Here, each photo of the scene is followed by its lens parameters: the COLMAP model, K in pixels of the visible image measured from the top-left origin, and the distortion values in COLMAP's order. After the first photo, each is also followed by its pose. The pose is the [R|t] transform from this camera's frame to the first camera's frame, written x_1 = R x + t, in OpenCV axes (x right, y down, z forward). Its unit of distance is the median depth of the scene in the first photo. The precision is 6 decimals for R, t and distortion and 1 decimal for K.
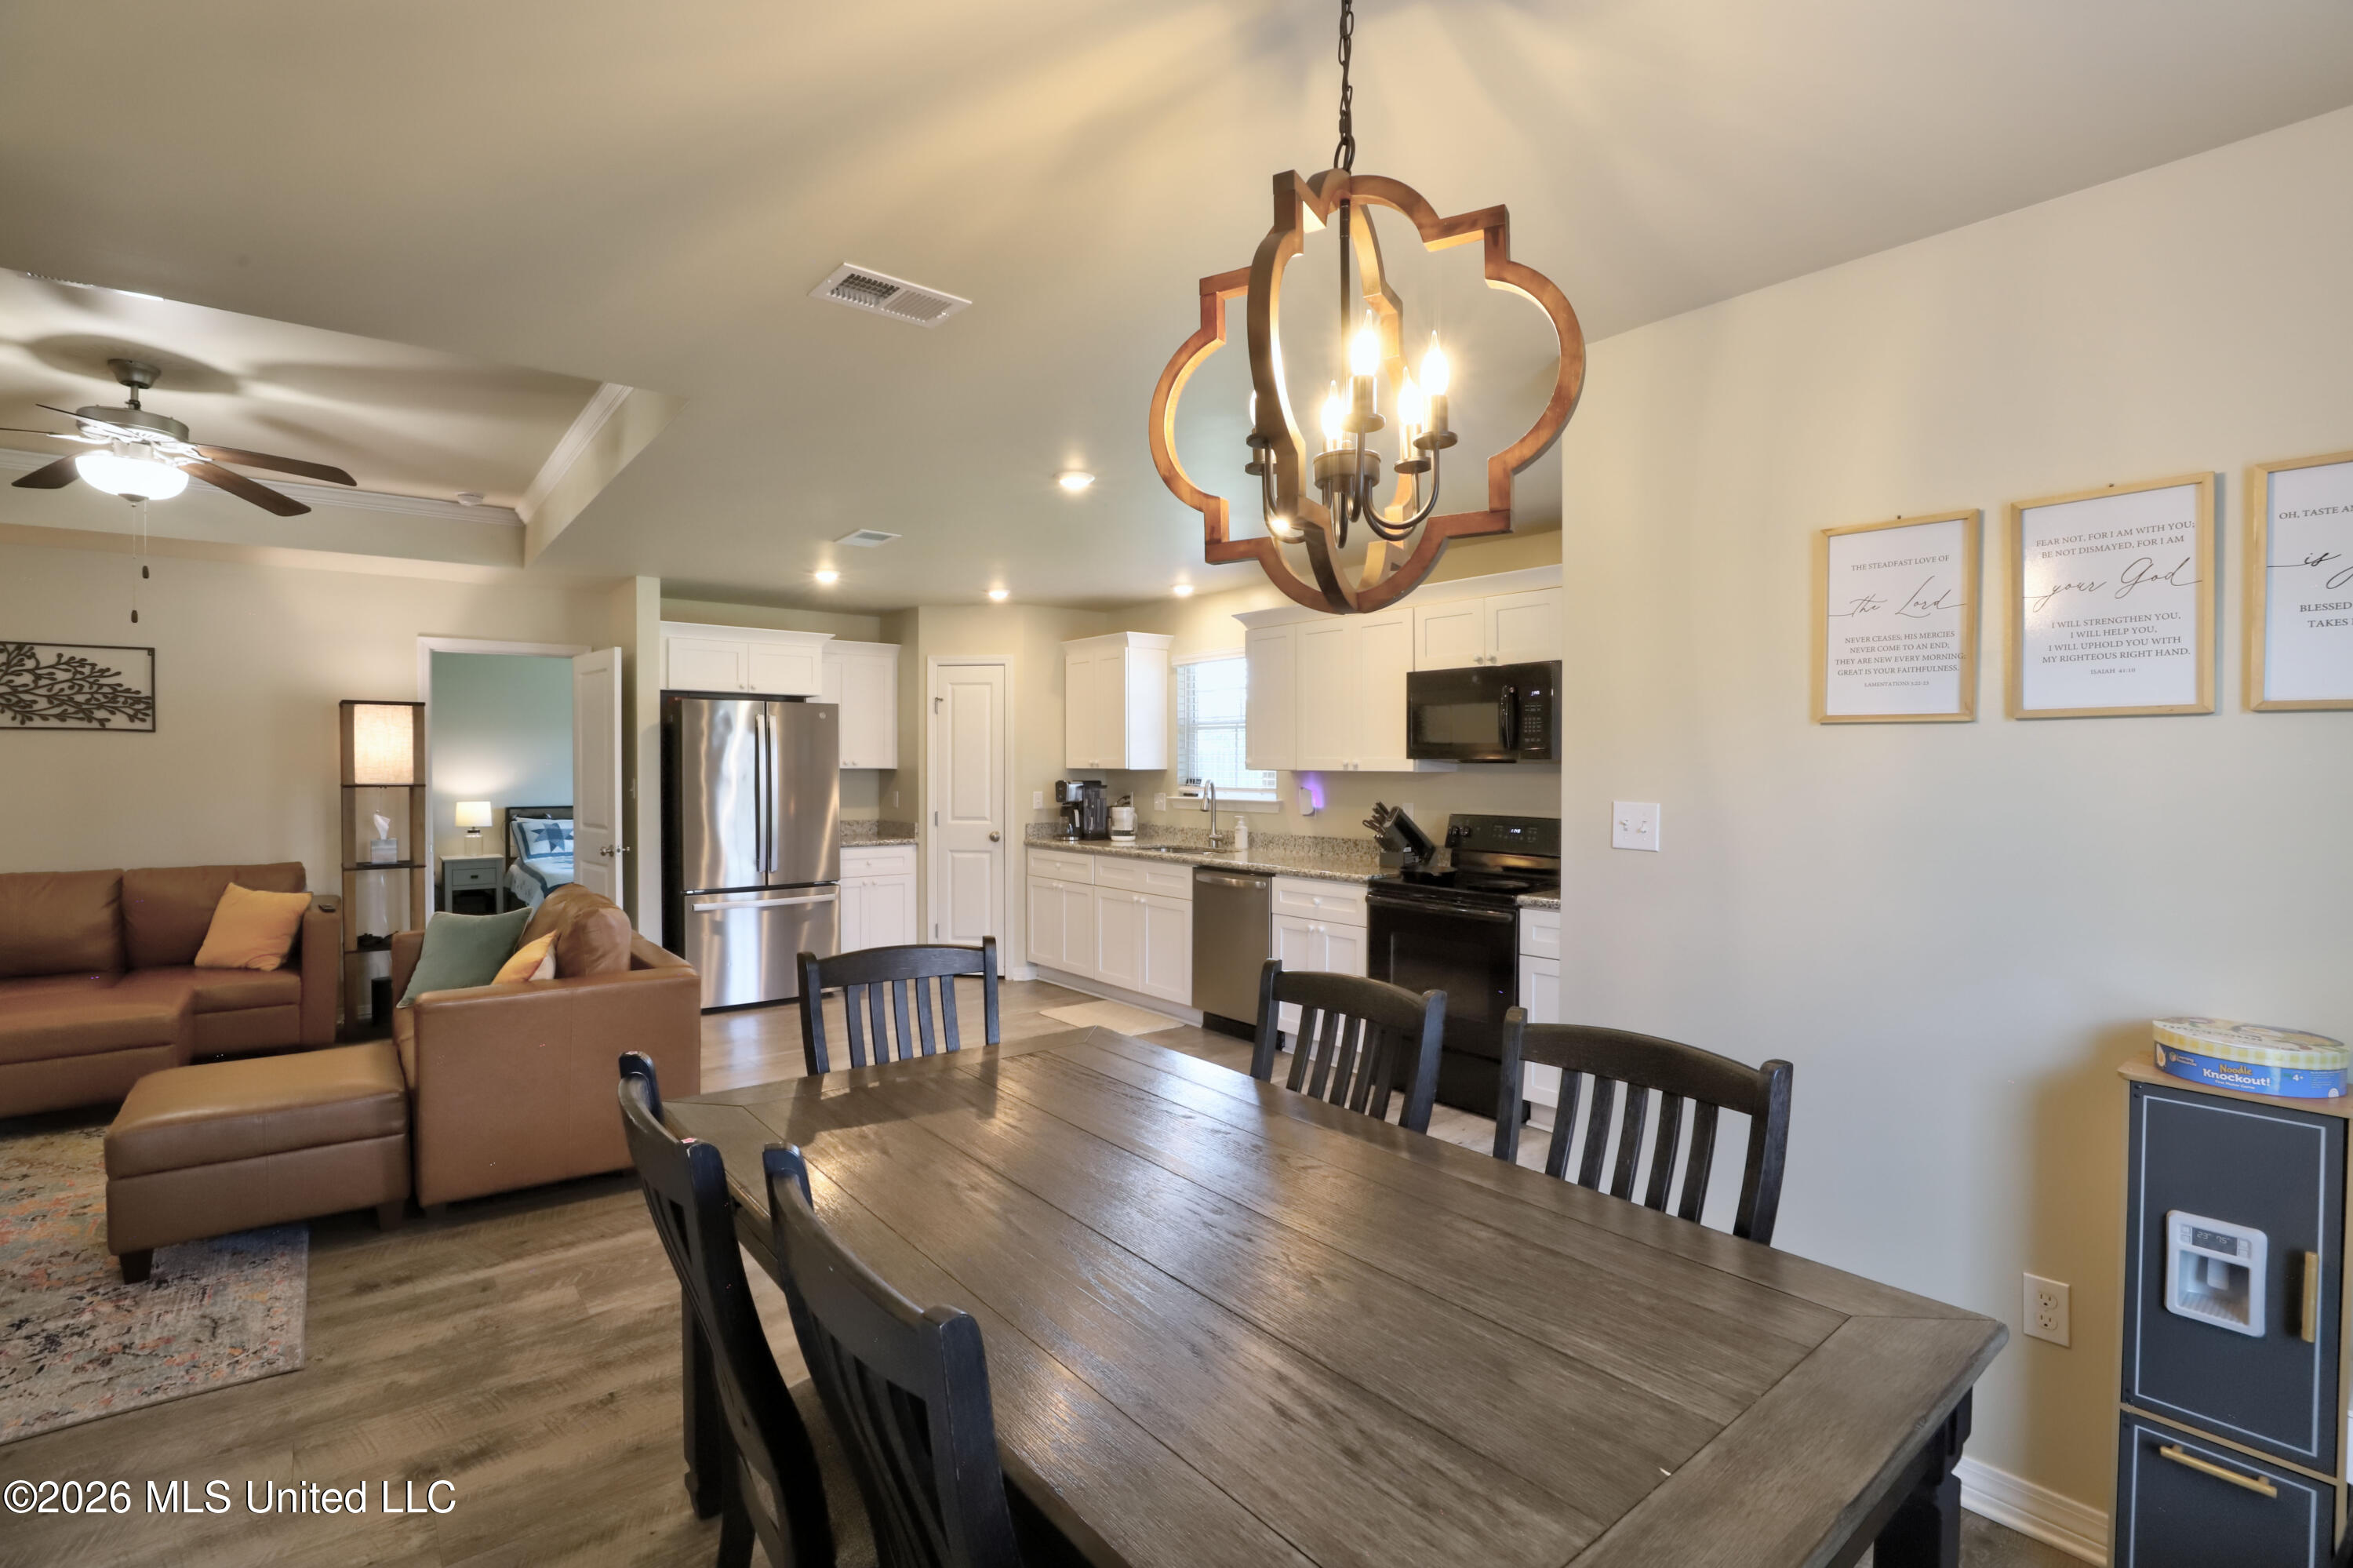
lens RADIAL K [[1077.9, 0, 1170.3], [0, 1077.9, 777.6], [0, 0, 1]] dist [-0.046456, 0.013711]
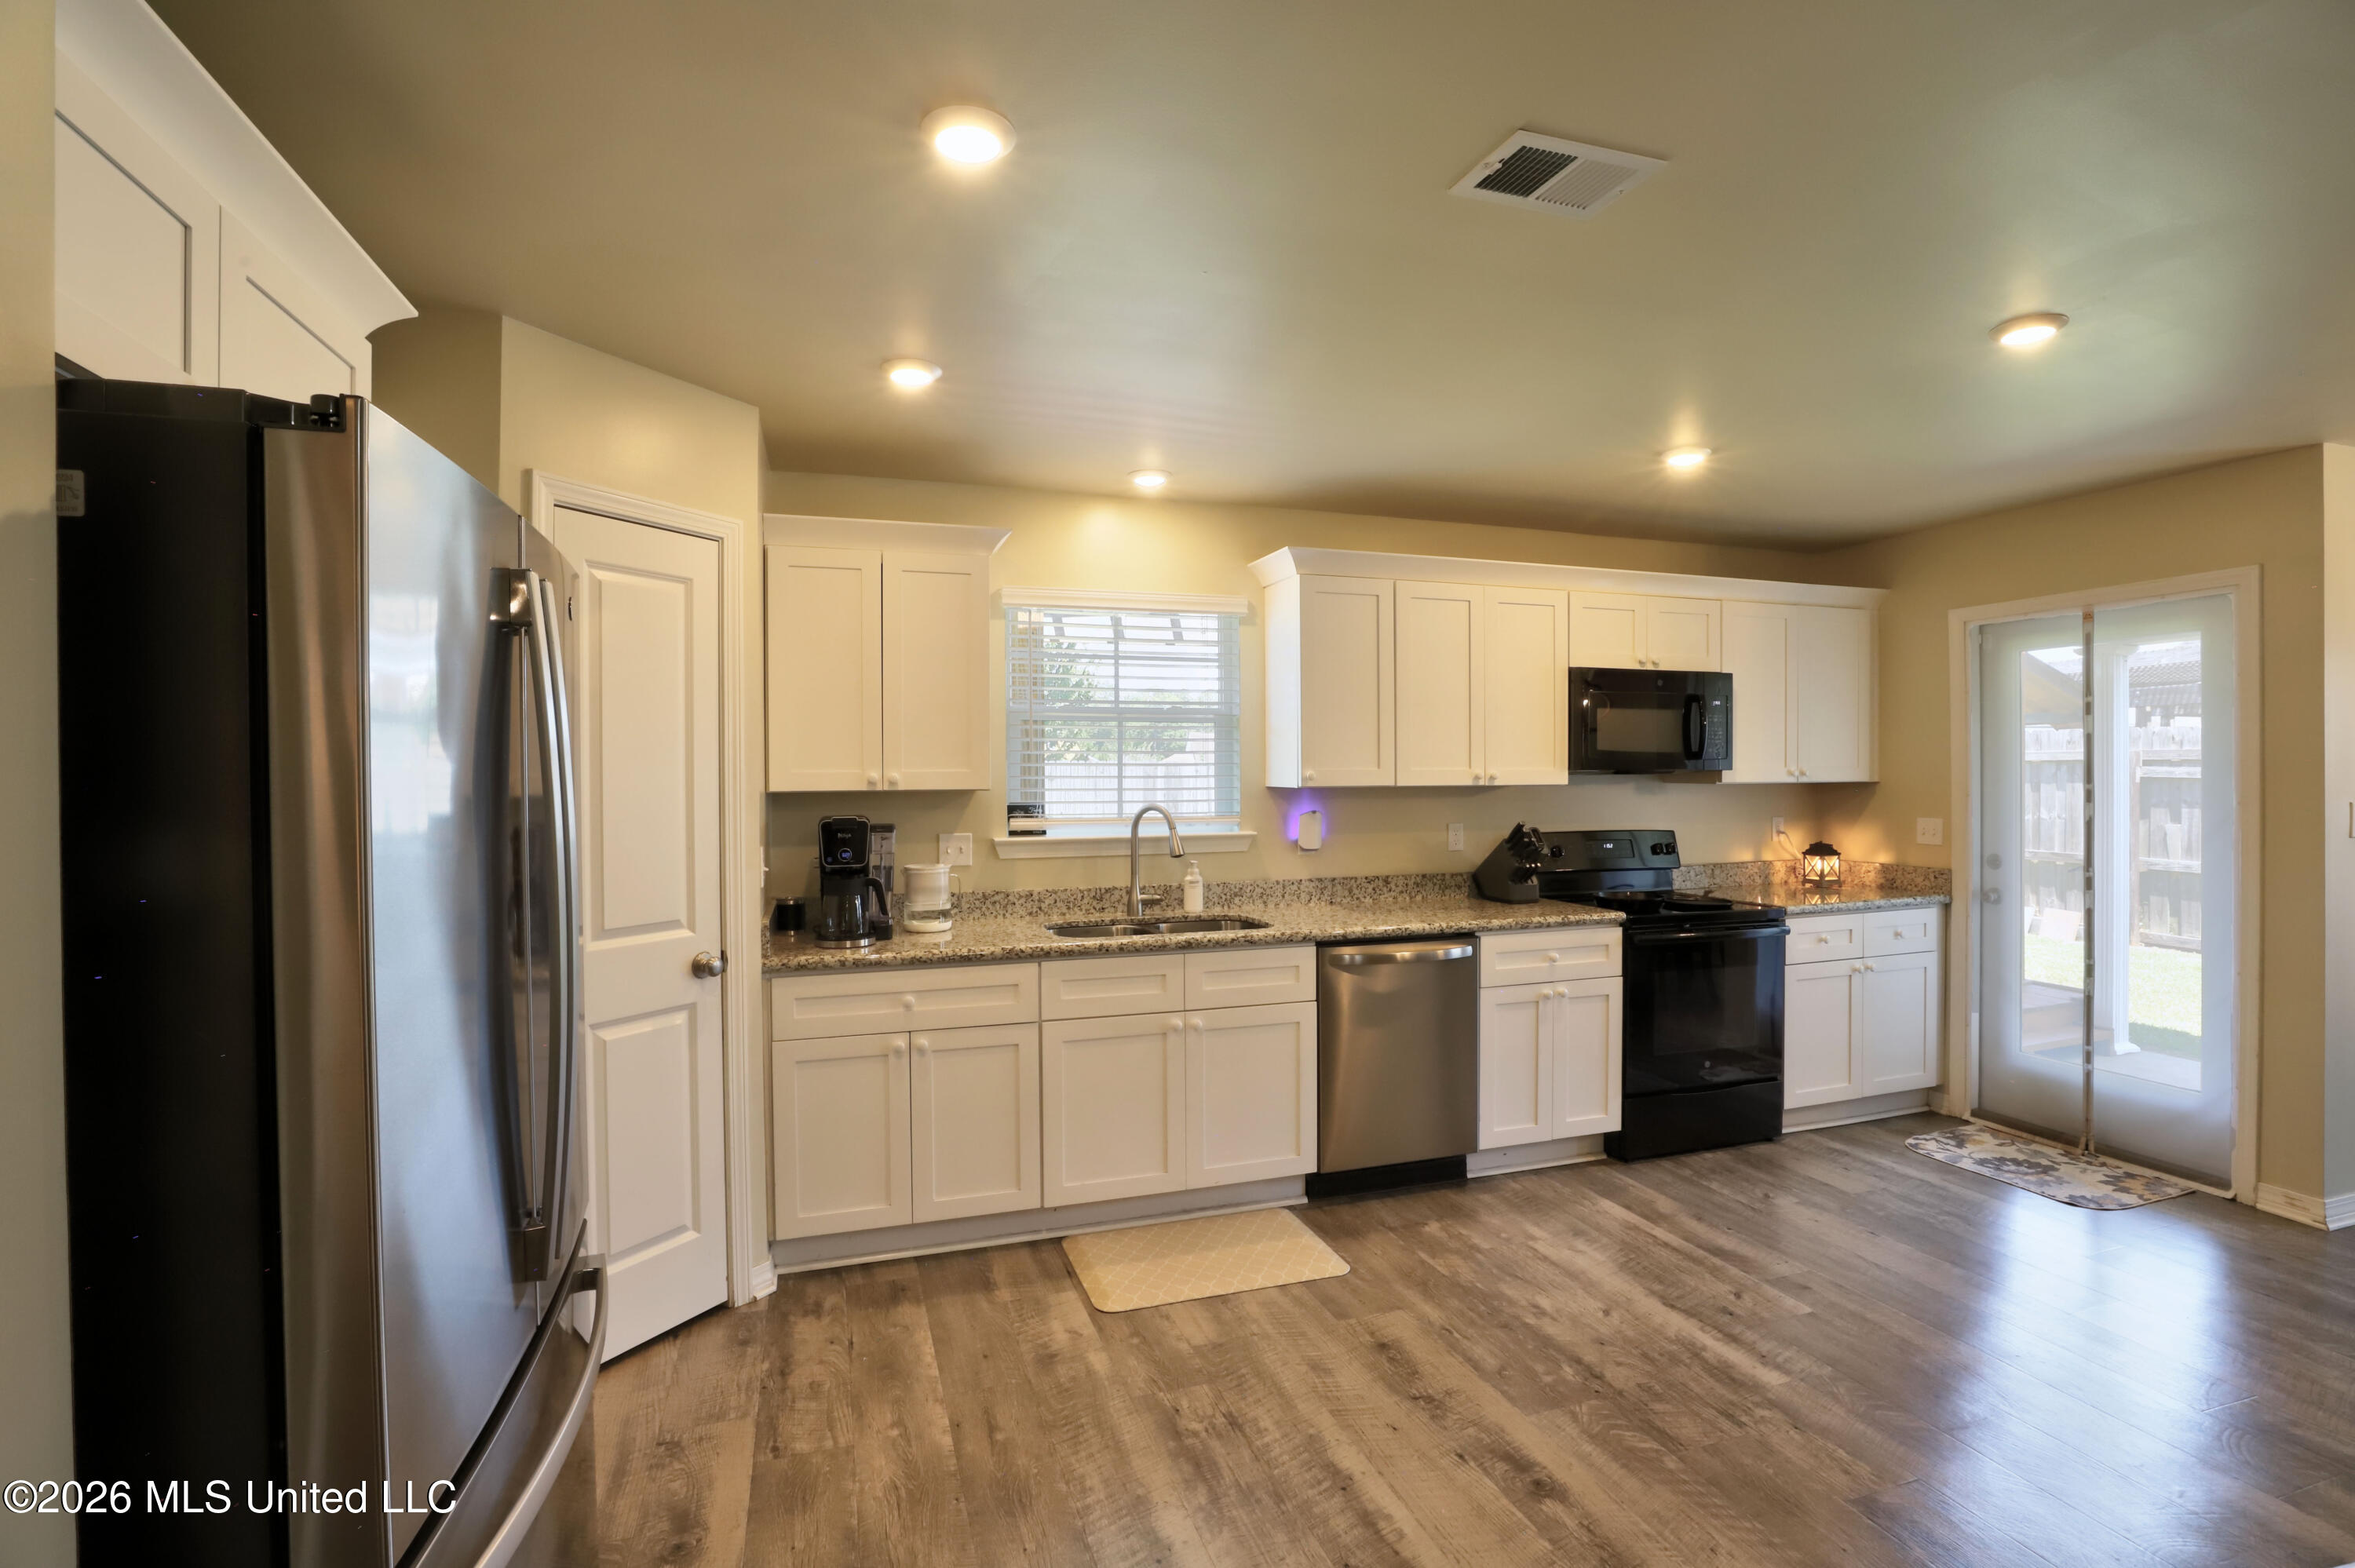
lens RADIAL K [[1078.6, 0, 1171.3], [0, 1078.6, 777.6], [0, 0, 1]] dist [-0.046456, 0.013711]
pose [[0.354610, -0.006062, 0.934995, -0.600024], [0.017735, 0.999843, -0.000244, -0.014719], [-0.934846, 0.016668, 0.354662, 0.885969]]
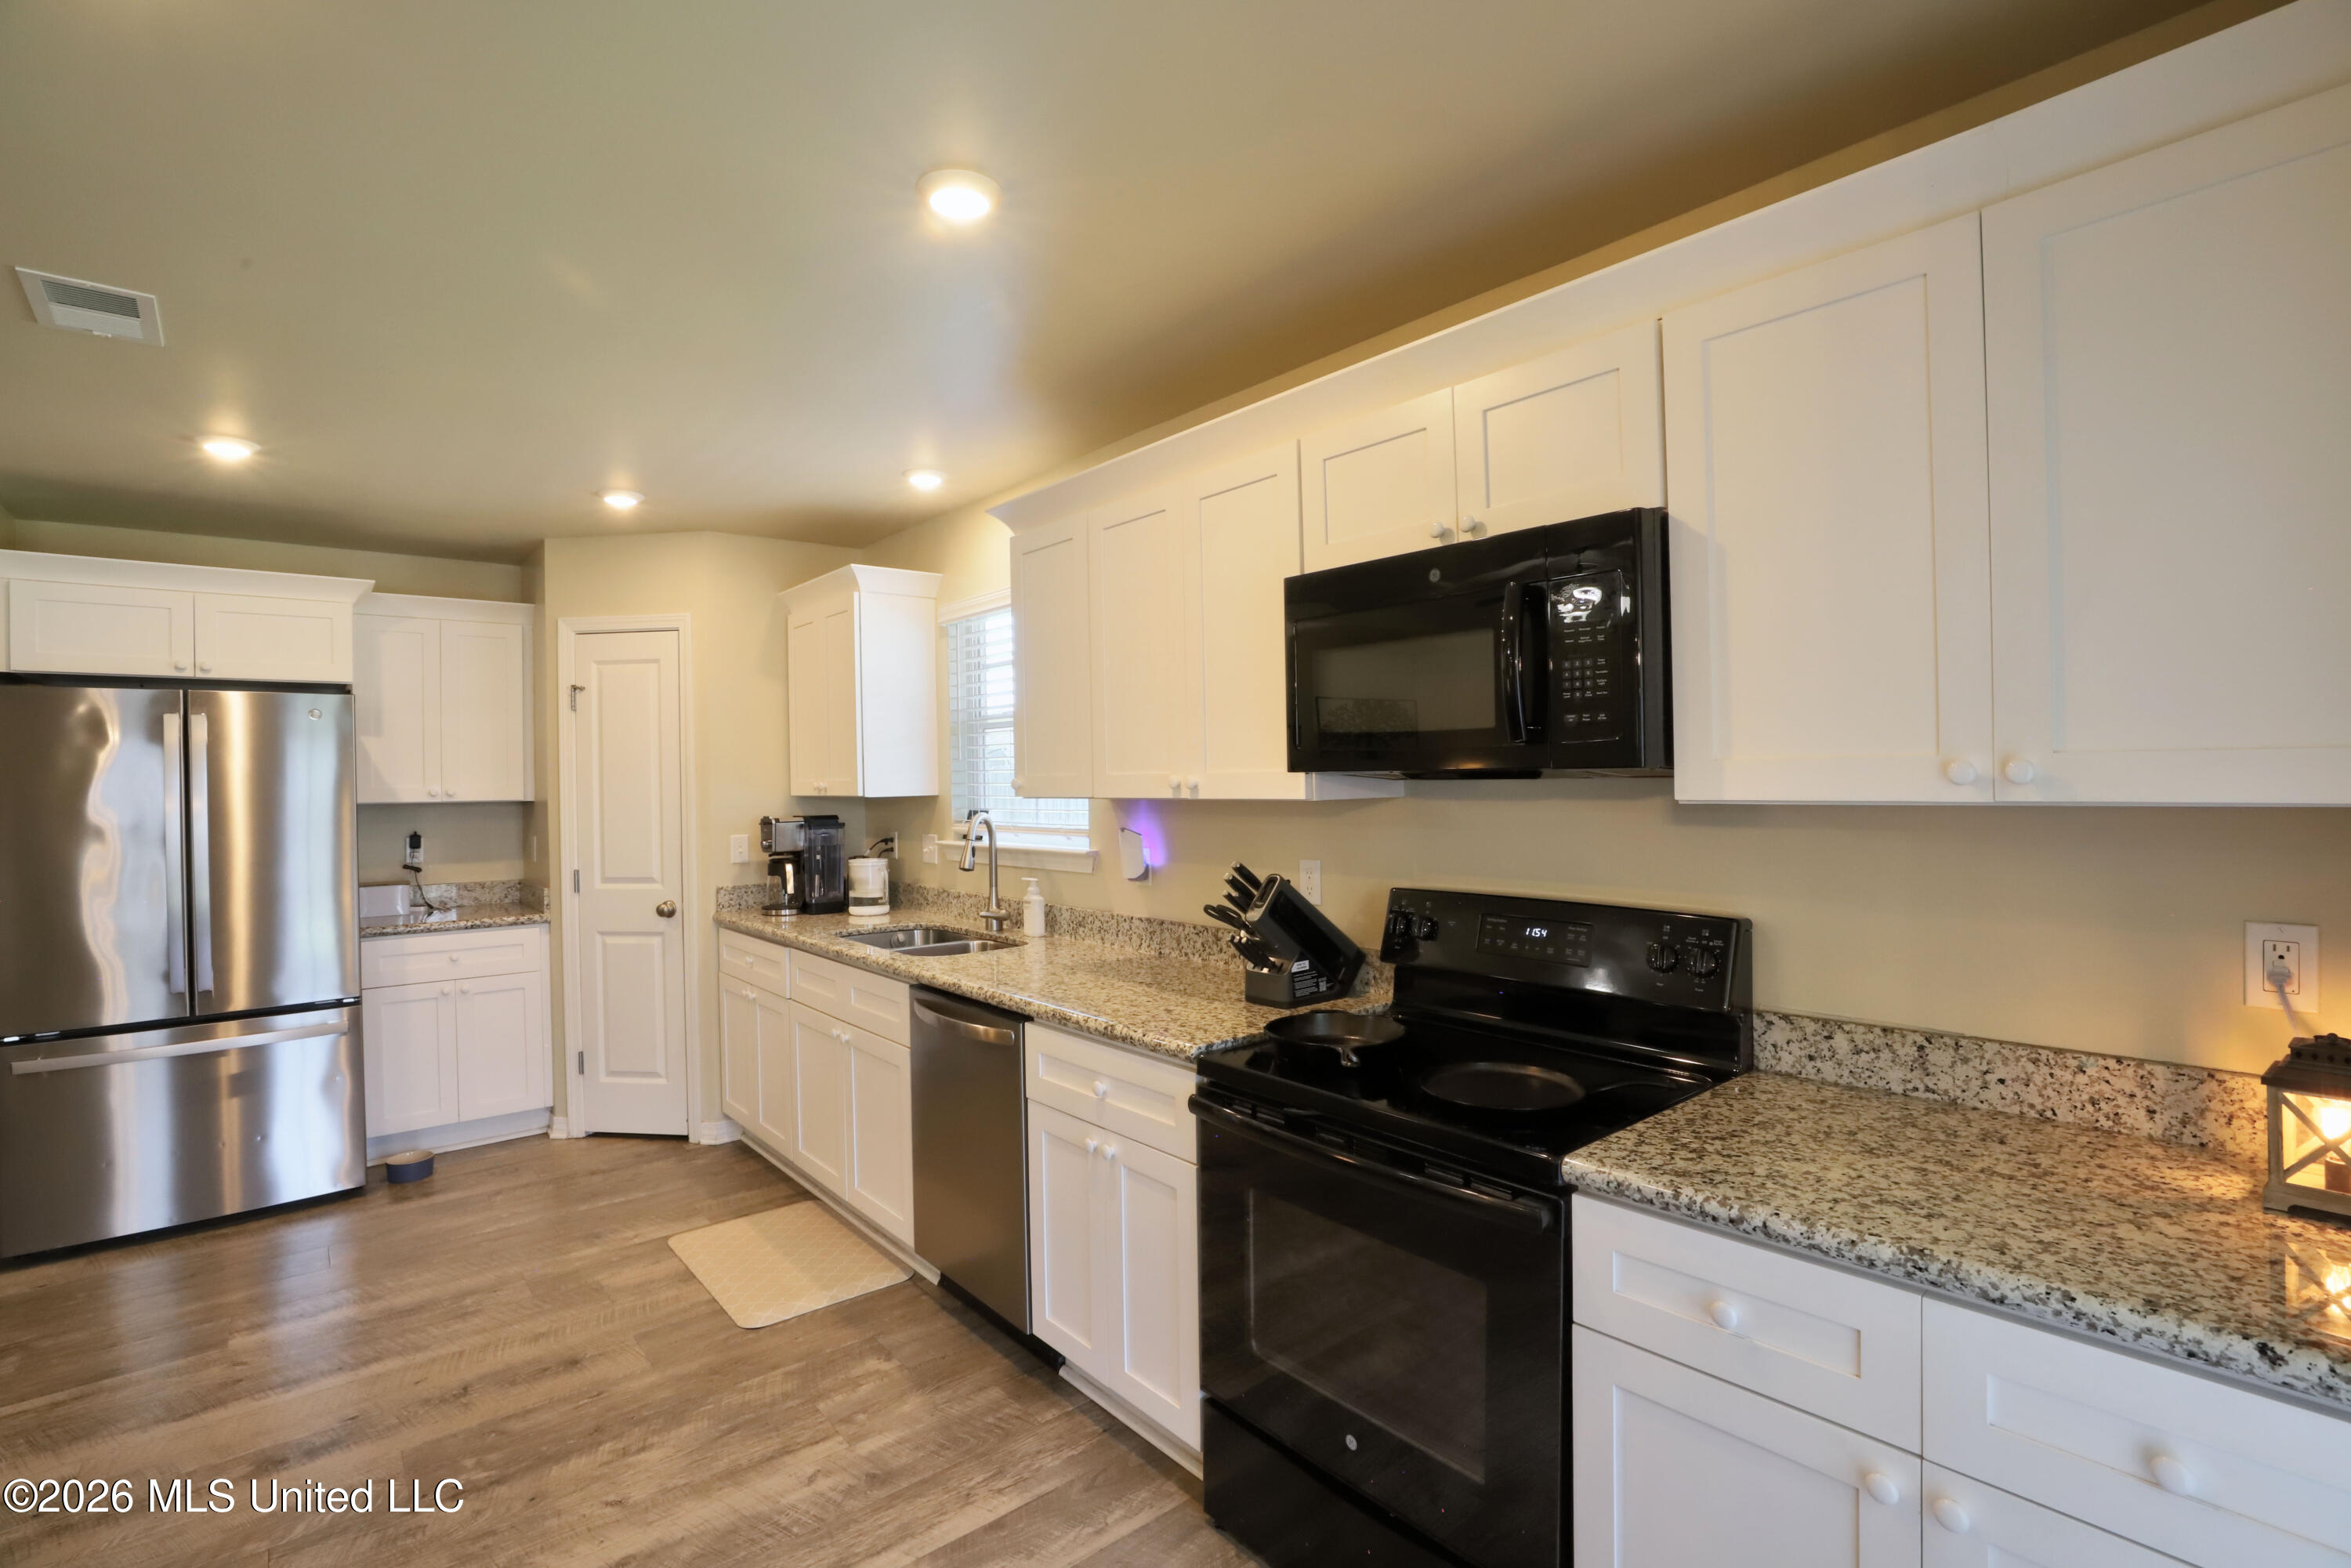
lens RADIAL K [[1076.9, 0, 1169.3], [0, 1076.9, 777.6], [0, 0, 1]] dist [-0.046456, 0.013711]
pose [[0.999625, -0.018119, 0.020546, 0.142574], [0.018390, 0.999745, -0.013078, -0.008936], [-0.020304, 0.013451, 0.999703, 0.489897]]
